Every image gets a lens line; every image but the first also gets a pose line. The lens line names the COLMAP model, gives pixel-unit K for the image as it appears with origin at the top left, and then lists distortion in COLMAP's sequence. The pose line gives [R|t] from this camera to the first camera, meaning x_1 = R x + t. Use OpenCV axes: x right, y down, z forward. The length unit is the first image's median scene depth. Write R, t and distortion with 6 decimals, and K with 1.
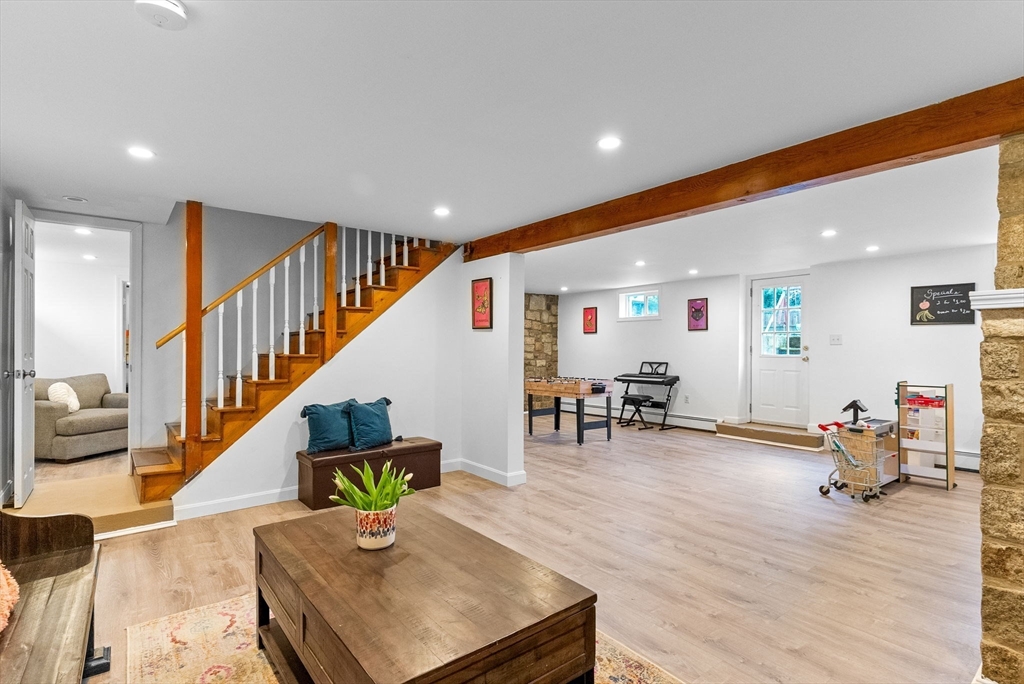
lens RADIAL K [[496.2, 0, 511.7], [0, 496.2, 346.5], [0, 0, 1]] dist [0.004075, -0.001123]
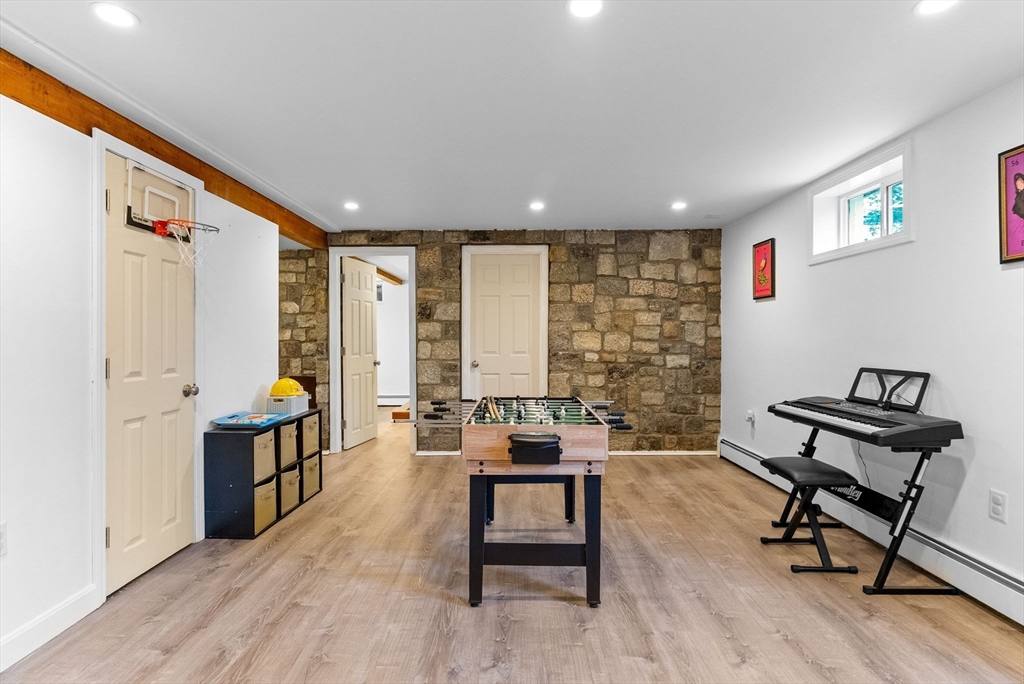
lens RADIAL K [[496.2, 0, 516.4], [0, 496.2, 335.7], [0, 0, 1]] dist [0.004075, -0.001123]
pose [[0.792498, -0.002577, -0.609869, 0.247437], [0.003093, 0.999995, -0.000206, 0.006321], [0.609867, -0.001723, 0.792502, 0.487724]]
